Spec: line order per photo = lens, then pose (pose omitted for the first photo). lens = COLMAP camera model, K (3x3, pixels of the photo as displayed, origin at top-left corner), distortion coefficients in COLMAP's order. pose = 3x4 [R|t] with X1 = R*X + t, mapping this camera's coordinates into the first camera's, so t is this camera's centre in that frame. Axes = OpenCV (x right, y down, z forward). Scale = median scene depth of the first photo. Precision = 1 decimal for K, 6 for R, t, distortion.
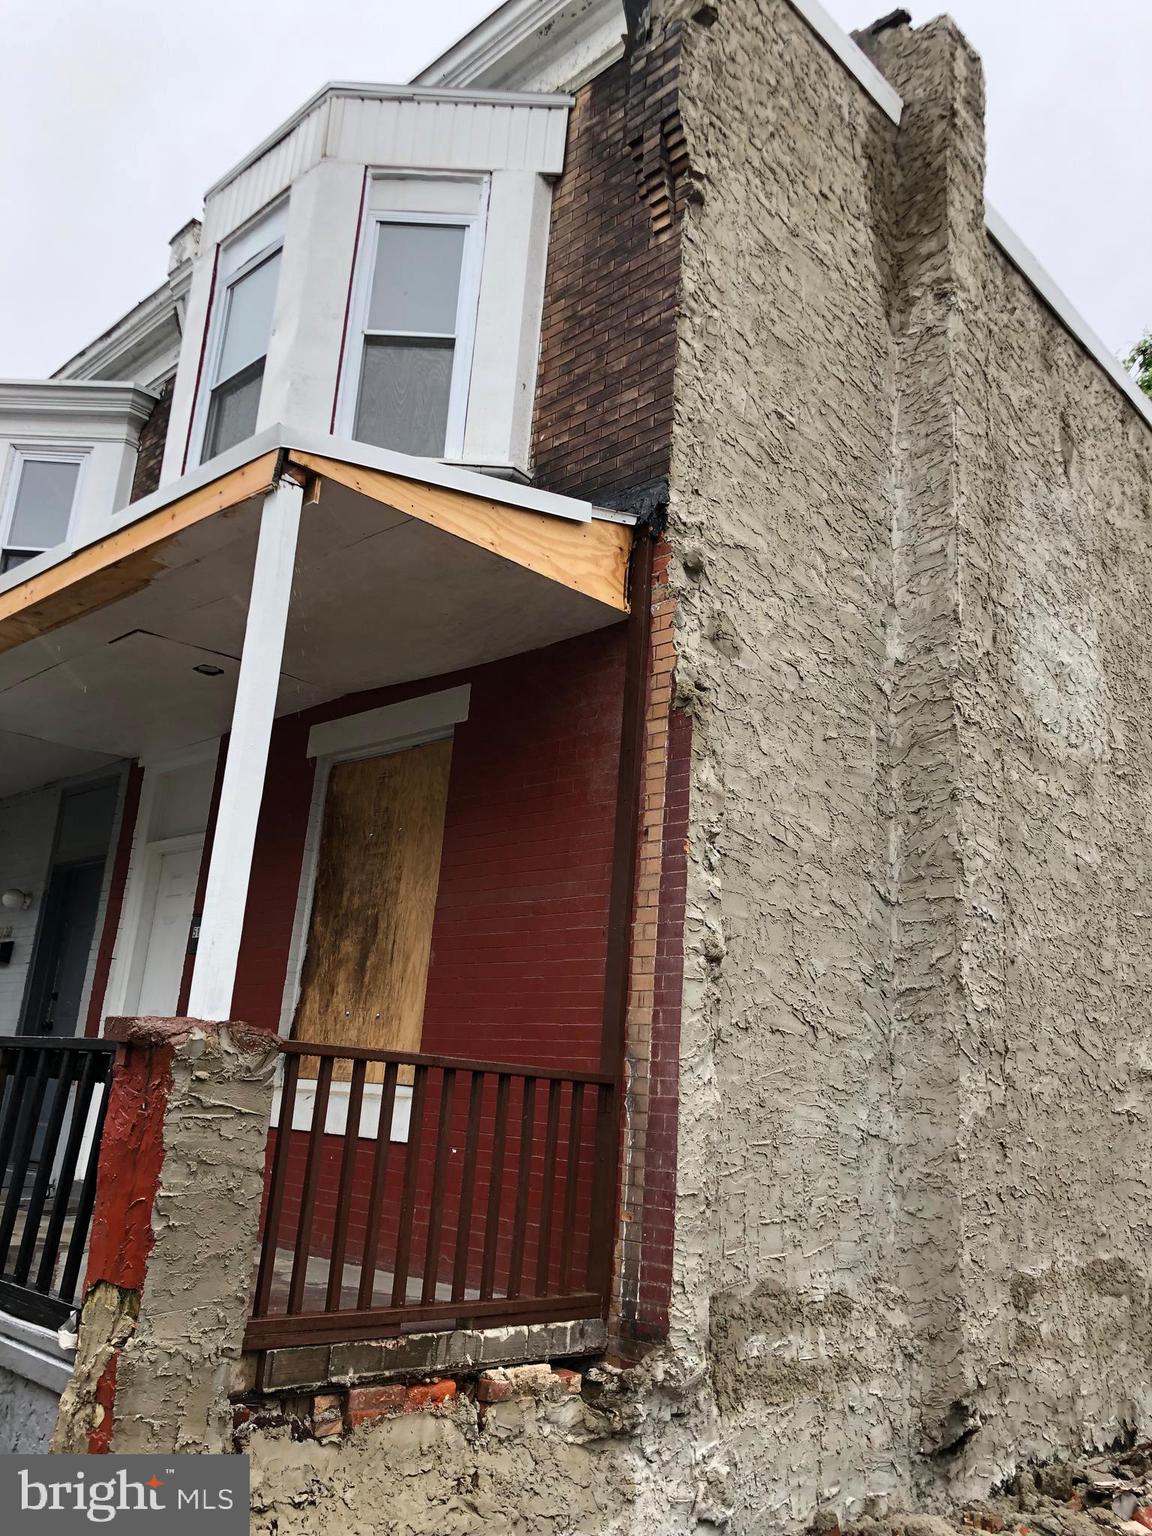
lens RADIAL K [[1236.7, 0, 576.0], [0, 1236.7, 768.0], [0, 0, 1]] dist [0.149242, -0.569365]
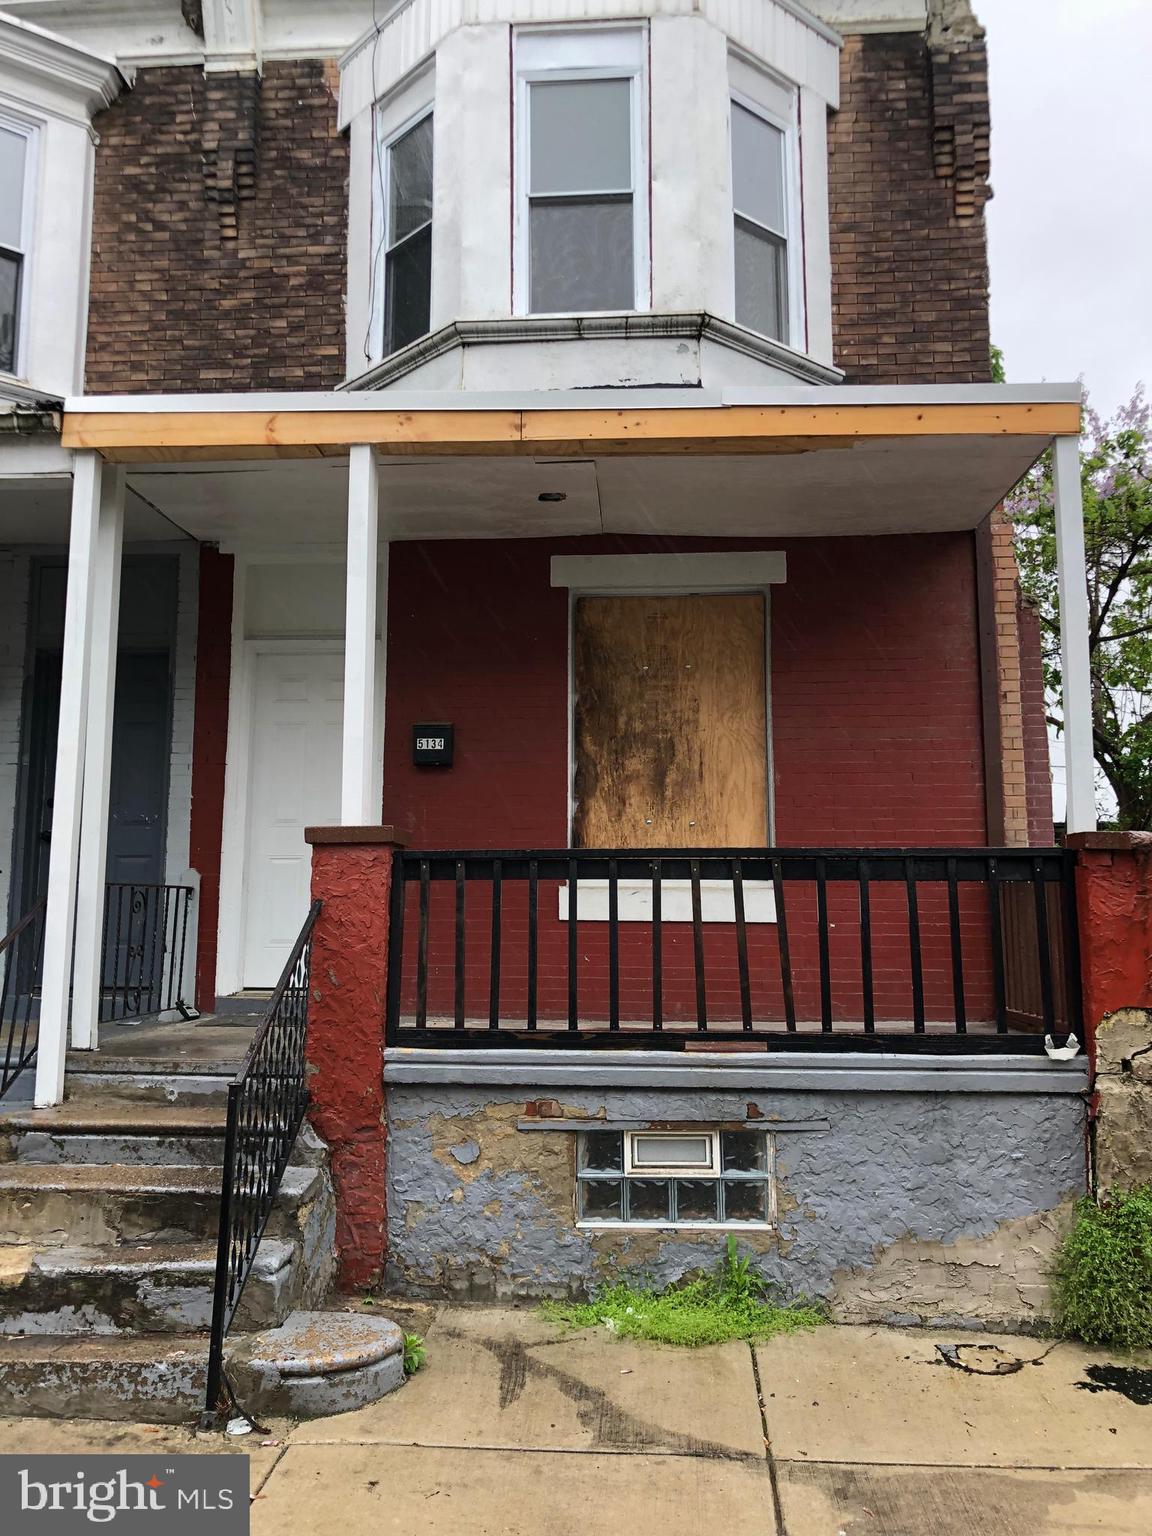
lens RADIAL K [[1251.4, 0, 553.9], [0, 1251.4, 776.9], [0, 0, 1]] dist [0.103612, -0.251614]
pose [[0.771727, 0.020702, 0.635616, -1.016429], [-0.121910, 0.985750, 0.115910, 0.031966], [-0.624159, -0.166939, 0.763254, 0.176464]]
